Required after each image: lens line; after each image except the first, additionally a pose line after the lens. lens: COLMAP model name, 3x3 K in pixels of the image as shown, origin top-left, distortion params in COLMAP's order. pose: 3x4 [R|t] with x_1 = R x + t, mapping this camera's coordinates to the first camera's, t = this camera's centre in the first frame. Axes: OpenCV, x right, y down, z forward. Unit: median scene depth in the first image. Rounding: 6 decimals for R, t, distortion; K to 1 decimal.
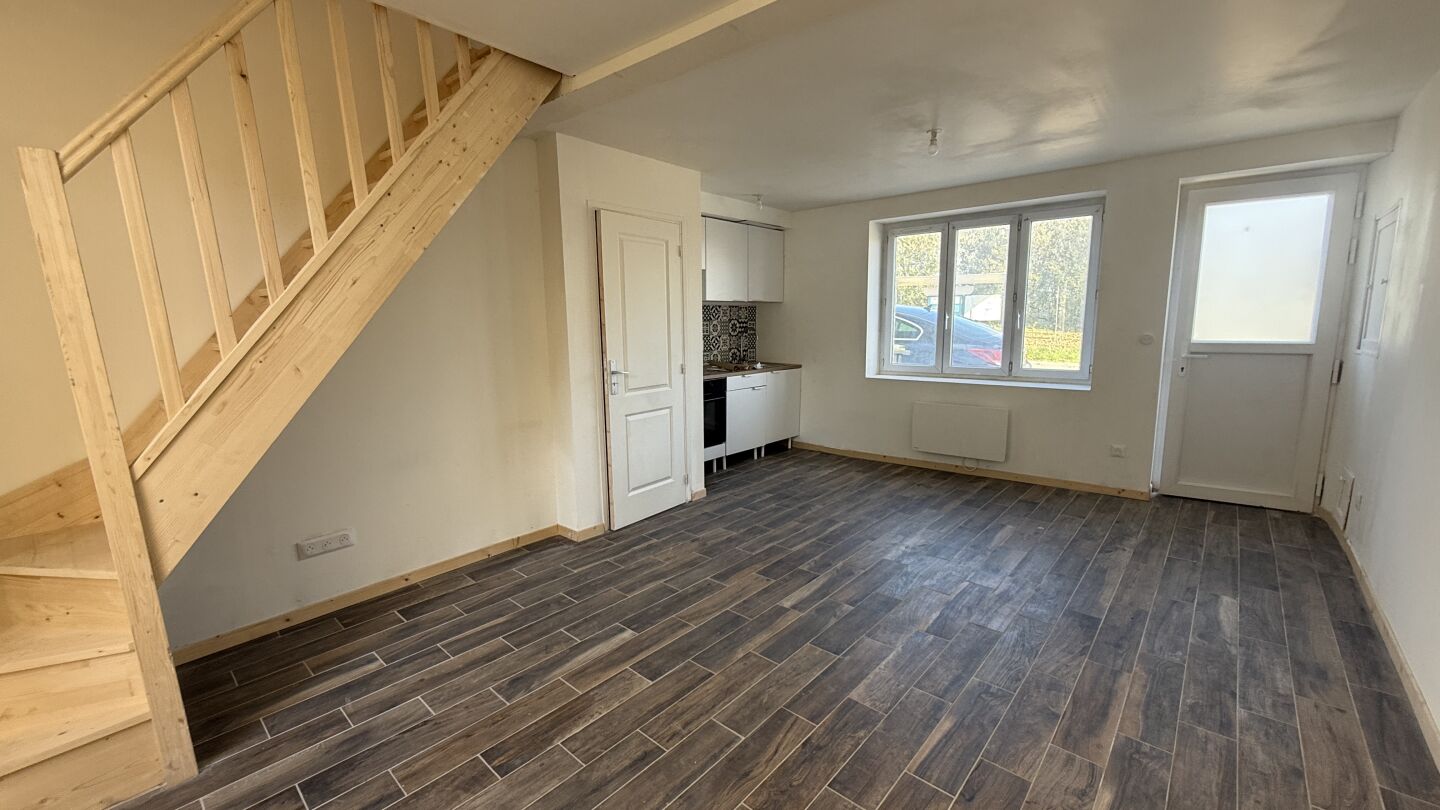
lens RADIAL K [[565.2, 0, 727.4], [0, 565.2, 413.4], [0, 0, 1]] dist [-0.000229, 0.000209]
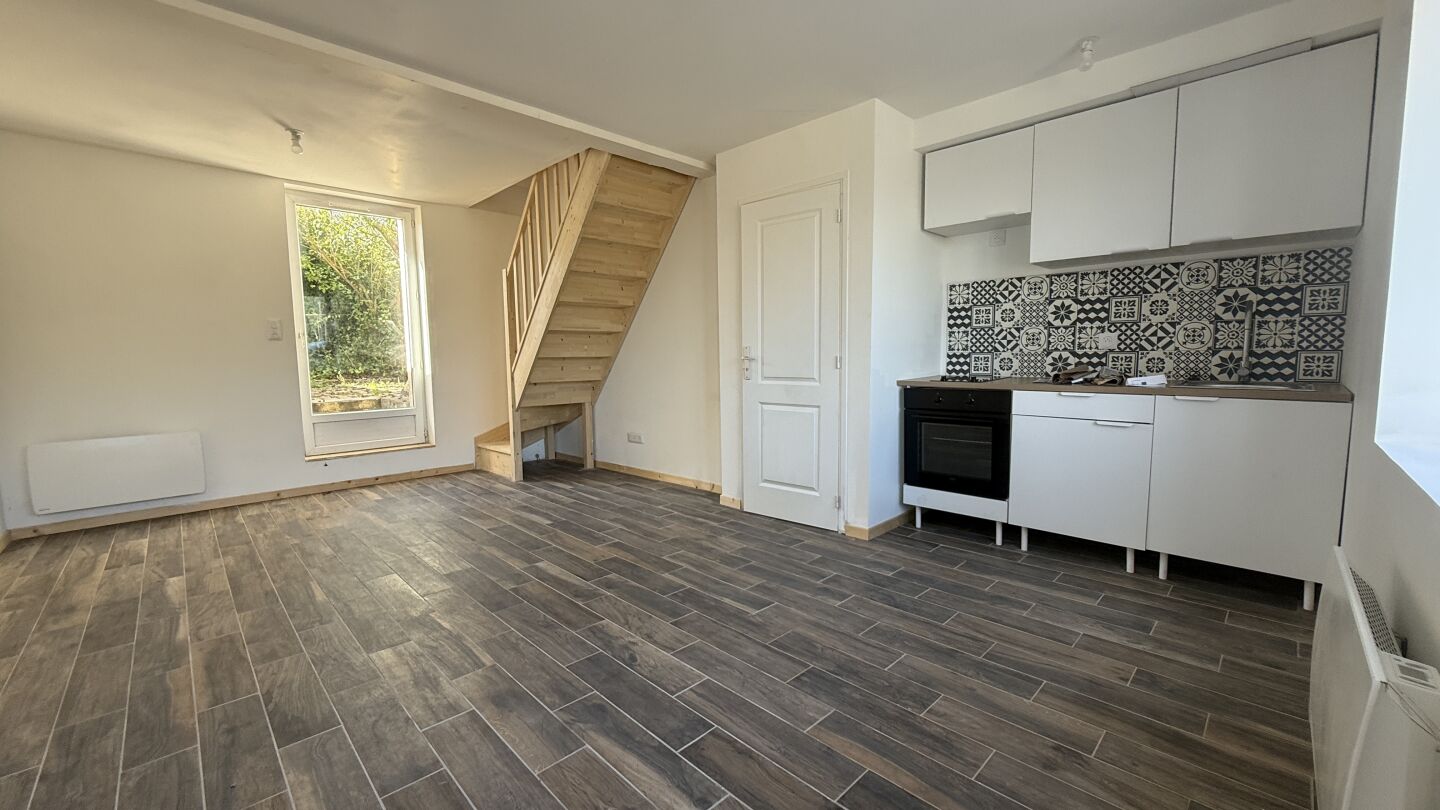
lens RADIAL K [[565.2, 0, 721.3], [0, 565.2, 411.5], [0, 0, 1]] dist [-0.000229, 0.000209]
pose [[-0.067531, 0.114896, -0.991079, 0.860071], [-0.148643, 0.981102, 0.123868, -0.099997], [0.986582, 0.155682, -0.049176, 1.042001]]
